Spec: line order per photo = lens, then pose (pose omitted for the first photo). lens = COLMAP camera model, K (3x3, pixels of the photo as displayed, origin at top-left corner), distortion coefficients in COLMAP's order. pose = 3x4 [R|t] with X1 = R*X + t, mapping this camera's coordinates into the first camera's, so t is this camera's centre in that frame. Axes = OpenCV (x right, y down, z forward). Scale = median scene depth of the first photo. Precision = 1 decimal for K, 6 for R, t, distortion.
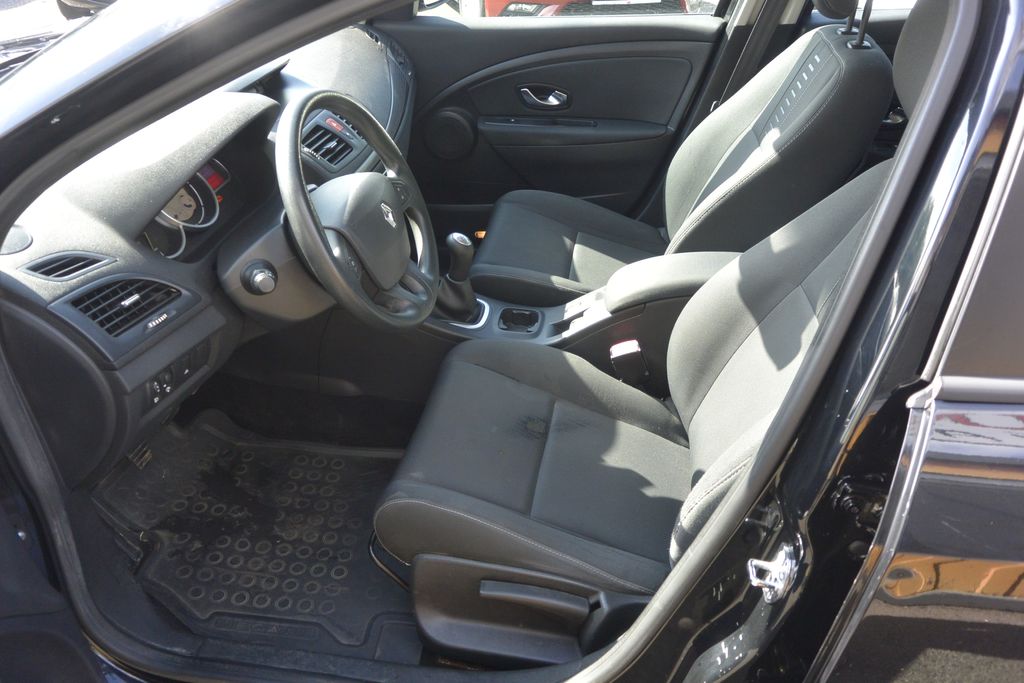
lens RADIAL K [[786.9, 0, 509.3], [0, 786.9, 342.5], [0, 0, 1]] dist [-0.006159, 0.023781]
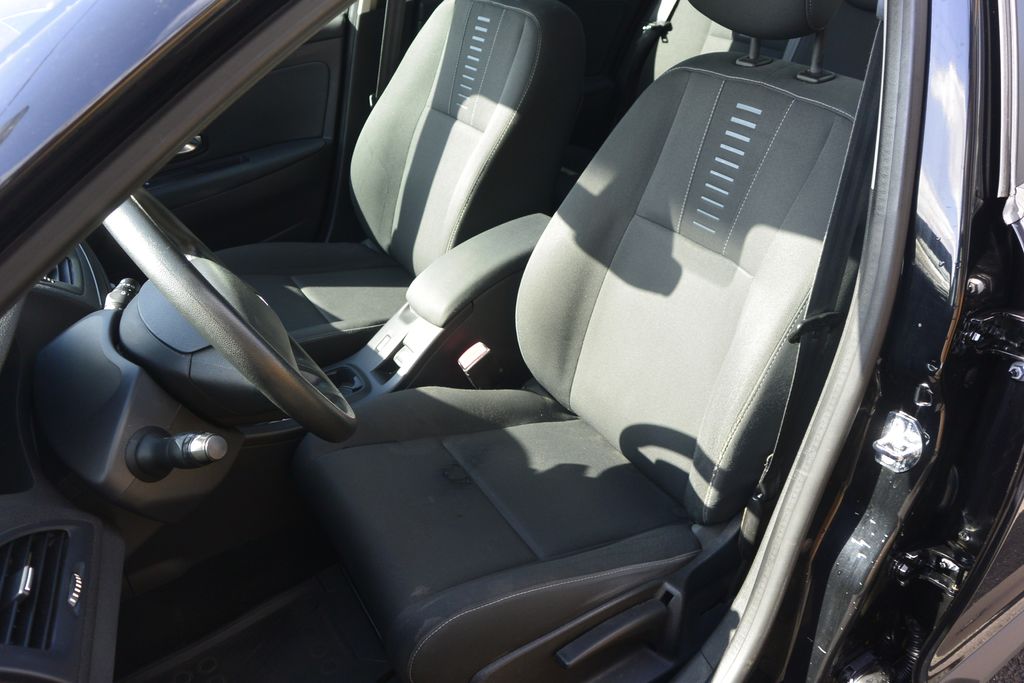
lens RADIAL K [[786.9, 0, 509.3], [0, 786.9, 342.5], [0, 0, 1]] dist [-0.006159, 0.023781]
pose [[0.752304, -0.408737, 0.516695, -0.291186], [0.424545, 0.900492, 0.094209, -0.075156], [-0.503787, 0.148486, 0.850970, 0.206142]]
